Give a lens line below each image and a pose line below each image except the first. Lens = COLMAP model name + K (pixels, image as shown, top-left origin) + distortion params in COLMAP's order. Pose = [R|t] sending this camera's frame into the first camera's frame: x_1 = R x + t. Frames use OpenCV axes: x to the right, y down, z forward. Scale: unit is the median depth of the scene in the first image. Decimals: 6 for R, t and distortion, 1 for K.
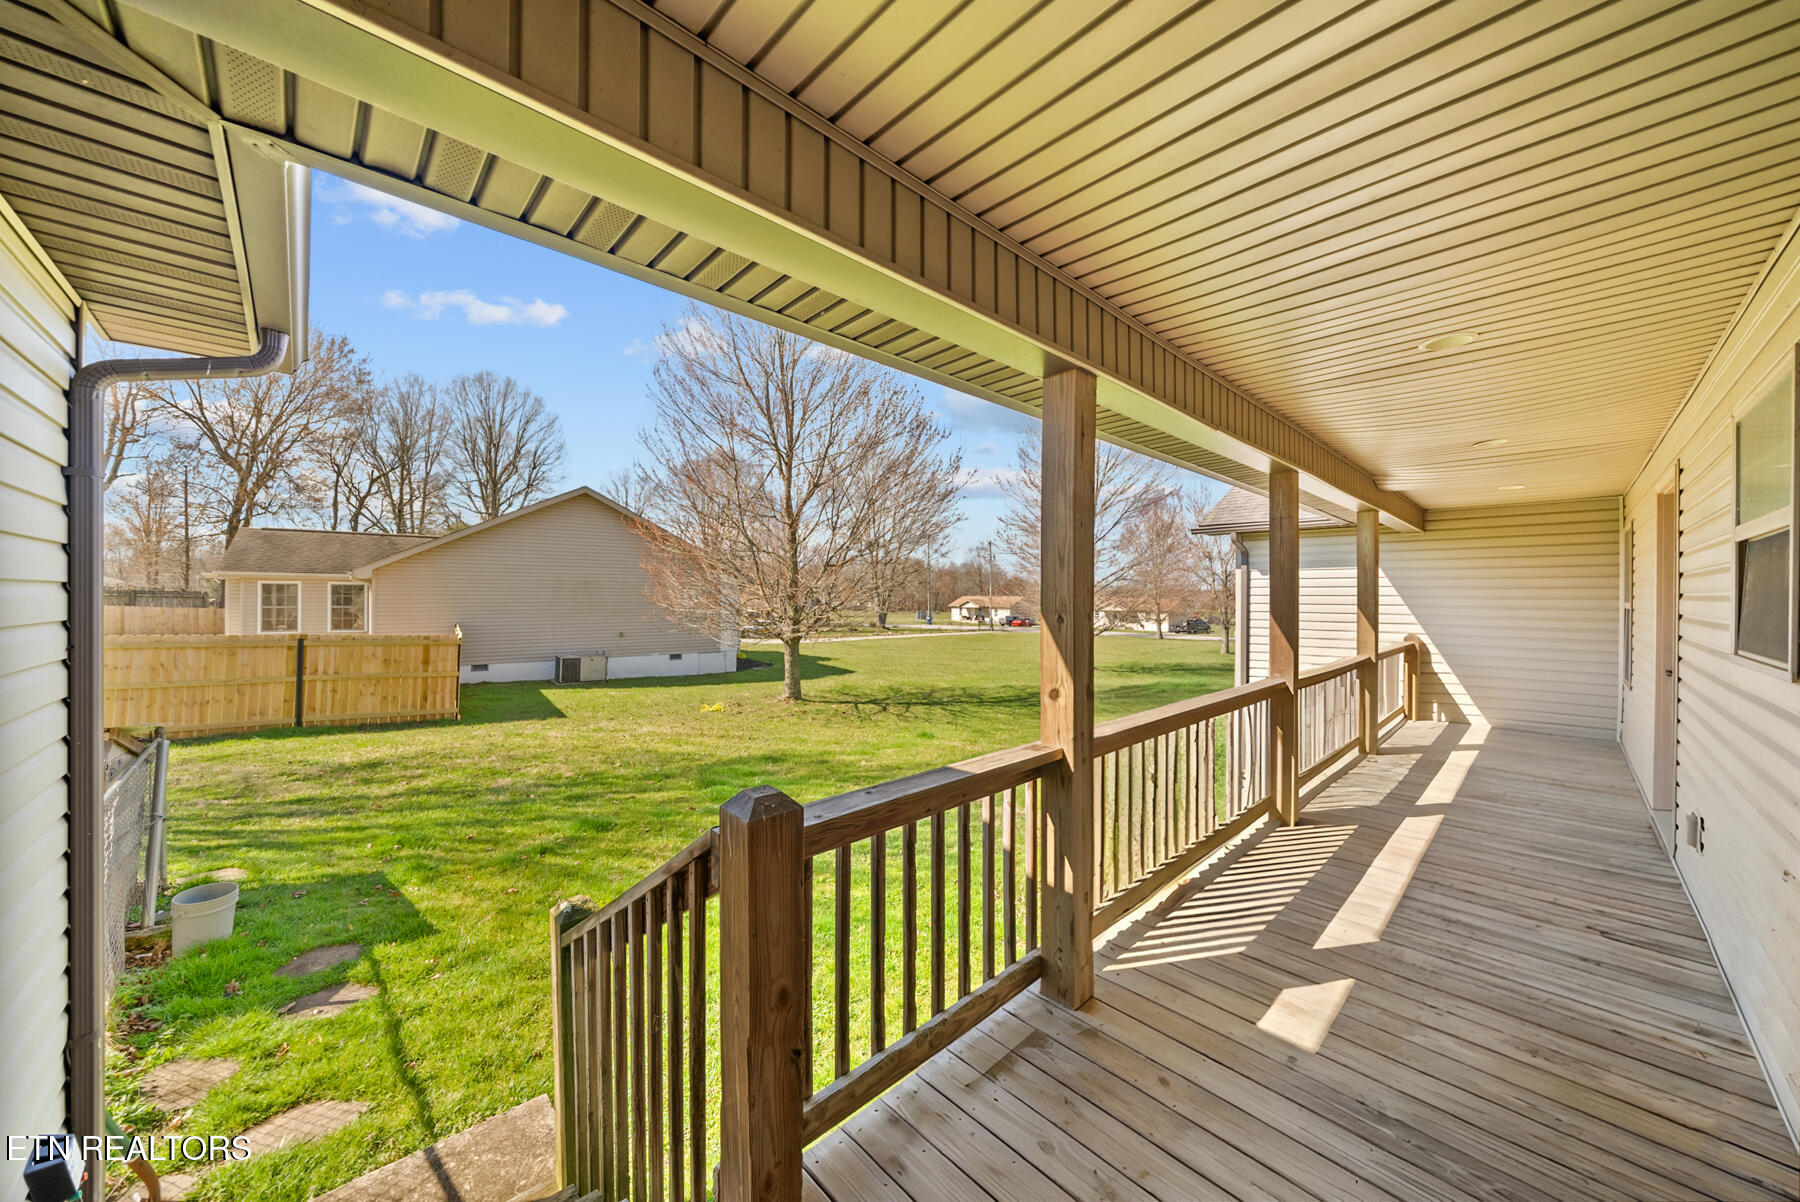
lens RADIAL K [[619.4, 0, 896.9], [0, 619.4, 600.2], [0, 0, 1]] dist [-0.003828, -0.000214]
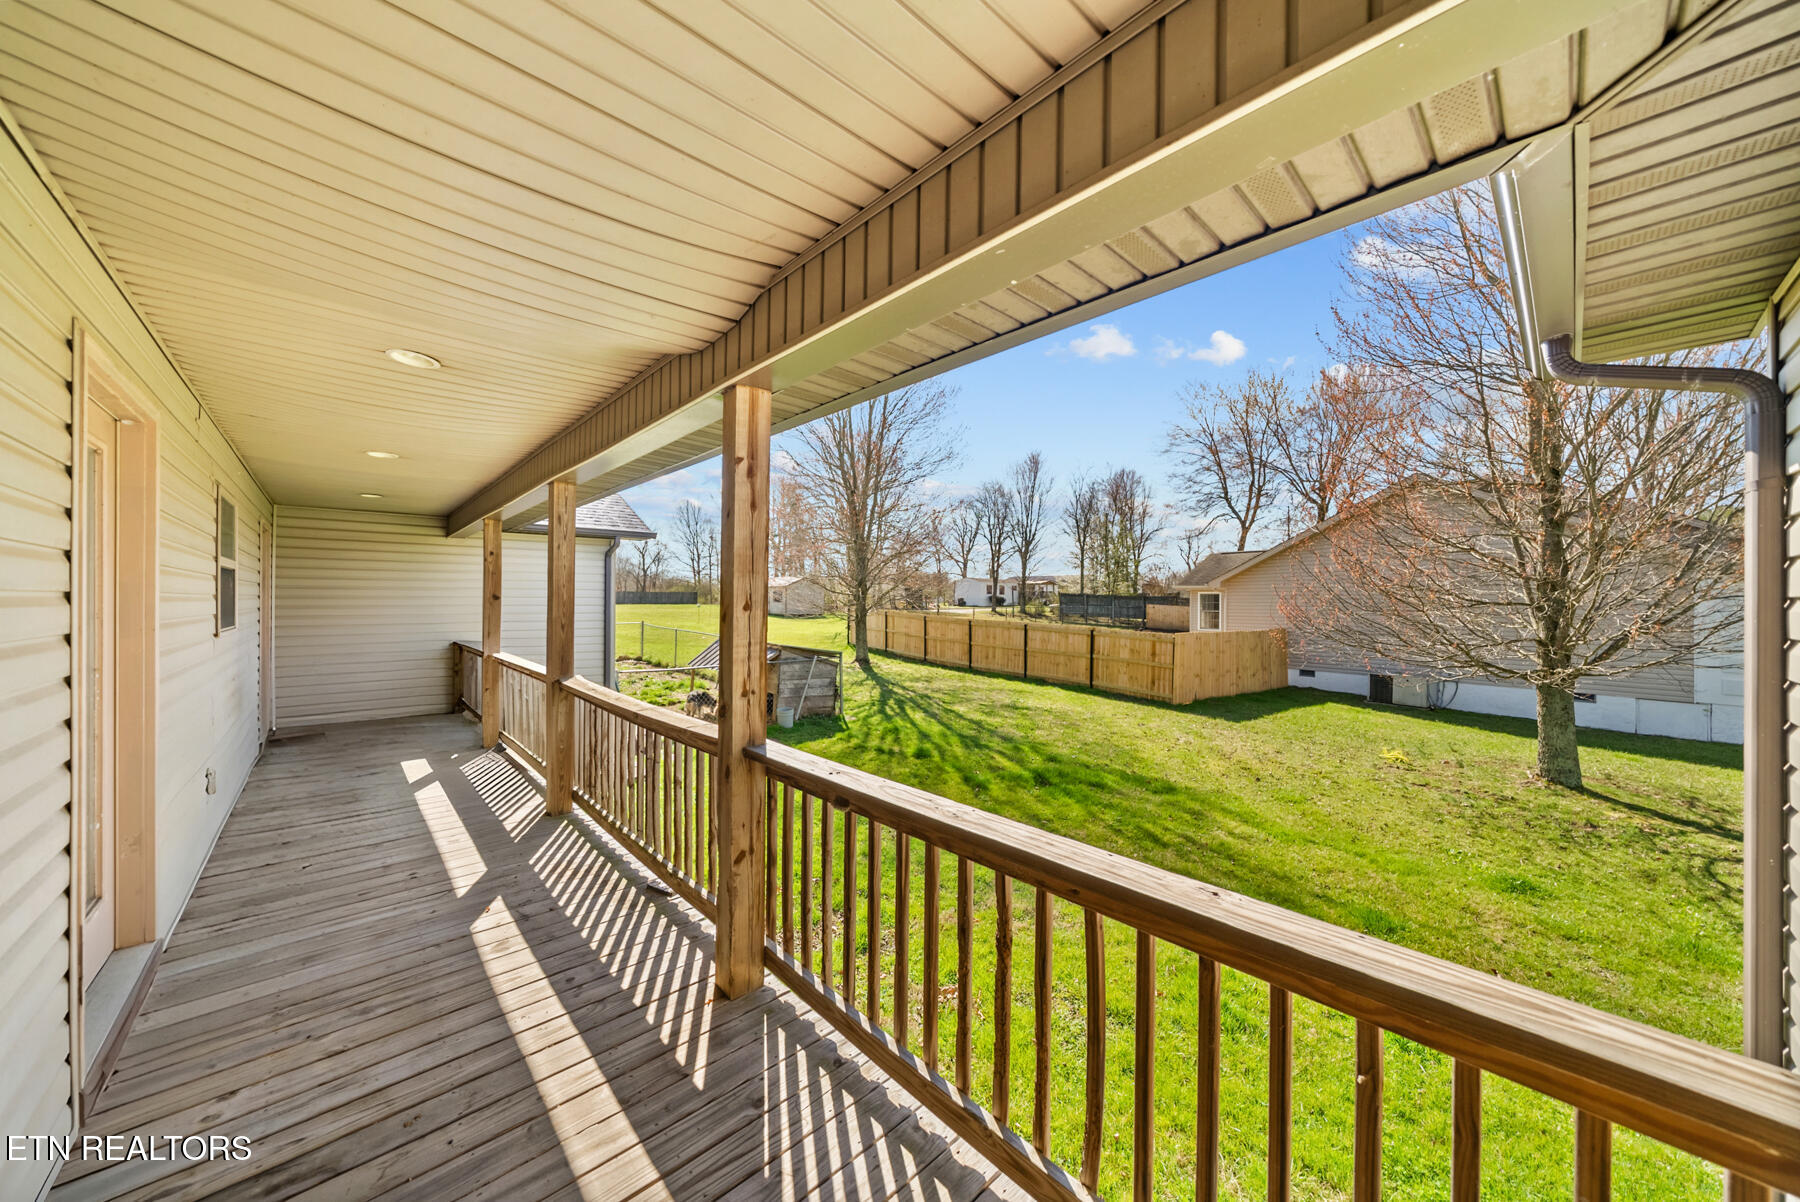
lens RADIAL K [[619.4, 0, 897.5], [0, 619.4, 599.6], [0, 0, 1]] dist [-0.003828, -0.000214]
pose [[-0.019005, -0.003998, -0.999811, 0.463060], [-0.011526, 0.999926, -0.003779, -0.001358], [0.999753, 0.011452, -0.019050, 0.440689]]
